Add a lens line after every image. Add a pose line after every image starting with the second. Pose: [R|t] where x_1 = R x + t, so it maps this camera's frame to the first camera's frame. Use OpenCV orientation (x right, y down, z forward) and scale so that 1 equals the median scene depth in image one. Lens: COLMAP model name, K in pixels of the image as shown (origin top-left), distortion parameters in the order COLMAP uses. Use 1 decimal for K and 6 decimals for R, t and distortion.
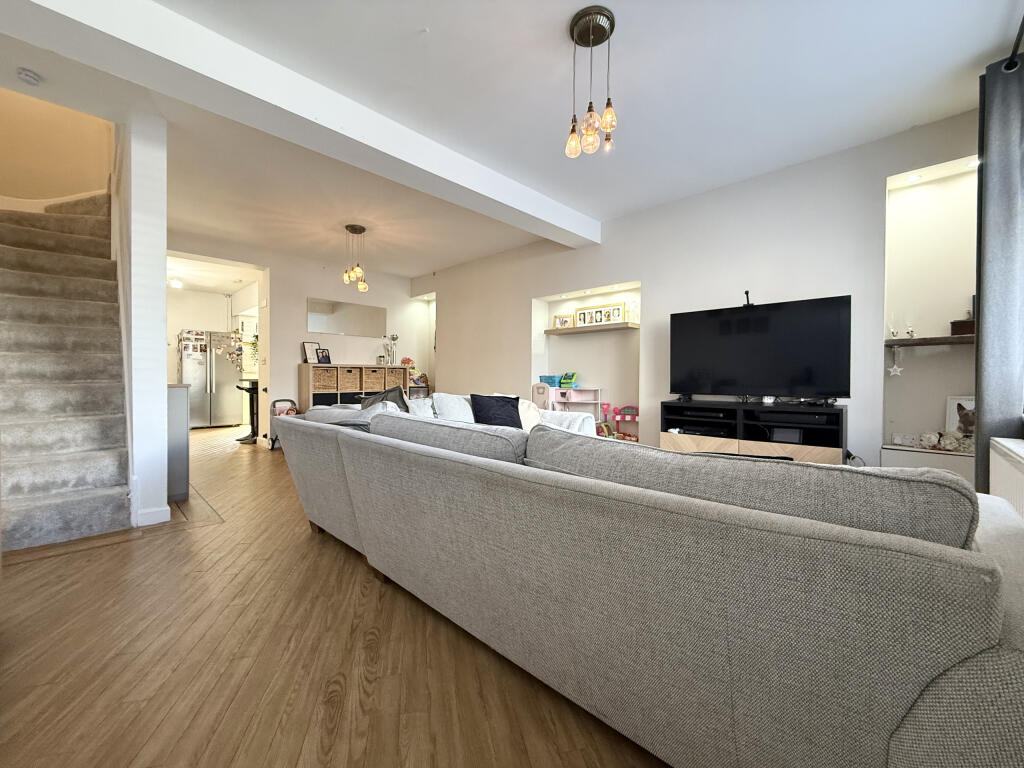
lens RADIAL K [[404.7, 0, 510.6], [0, 404.7, 381.8], [0, 0, 1]] dist [-0.002074, -0.000121]
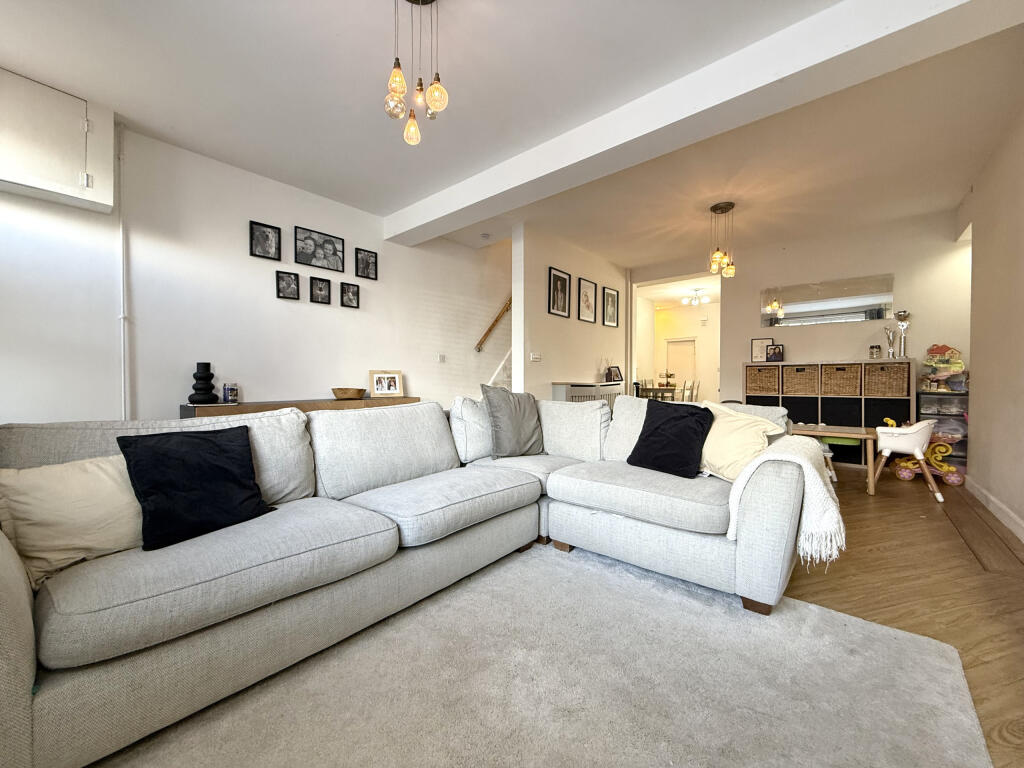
lens RADIAL K [[404.7, 0, 510.6], [0, 404.7, 381.8], [0, 0, 1]] dist [-0.002074, -0.000121]
pose [[0.054577, 0.012616, -0.998430, 0.350748], [-0.008534, 0.999890, 0.012167, -0.007424], [0.998473, 0.007857, 0.054679, 0.378521]]
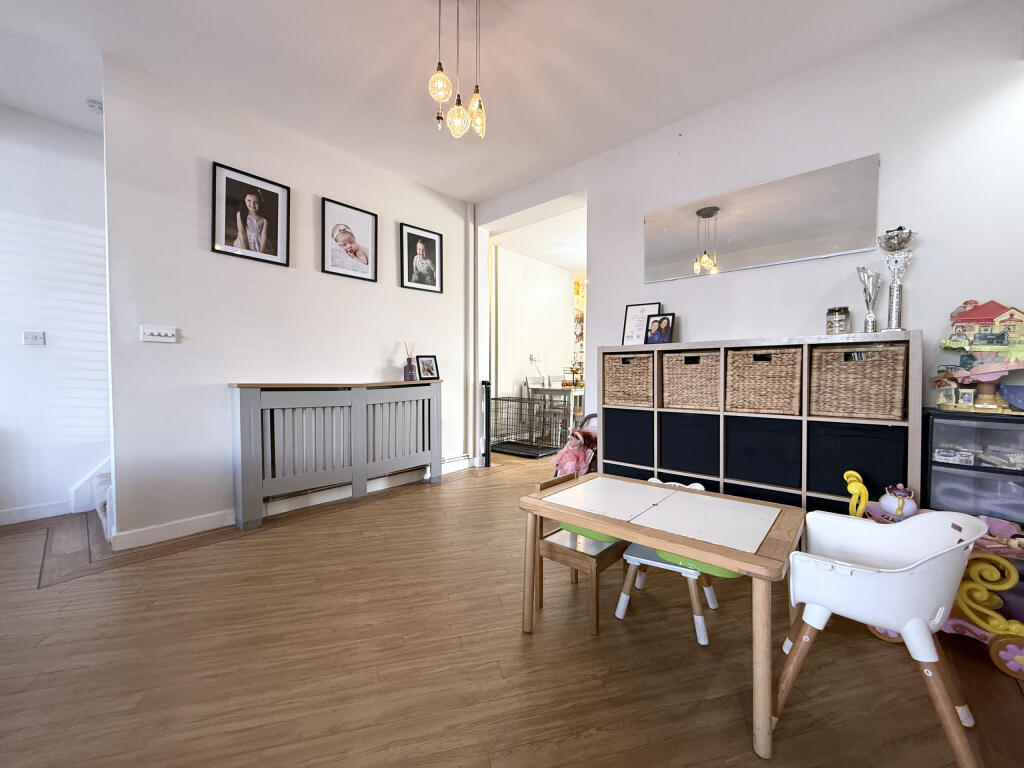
lens RADIAL K [[404.7, 0, 510.6], [0, 404.7, 381.8], [0, 0, 1]] dist [-0.002074, -0.000121]
pose [[0.032768, 0.025416, -0.999140, -0.004184], [-0.010174, 0.999633, 0.025095, -0.012215], [0.999411, 0.009343, 0.033015, 0.783979]]
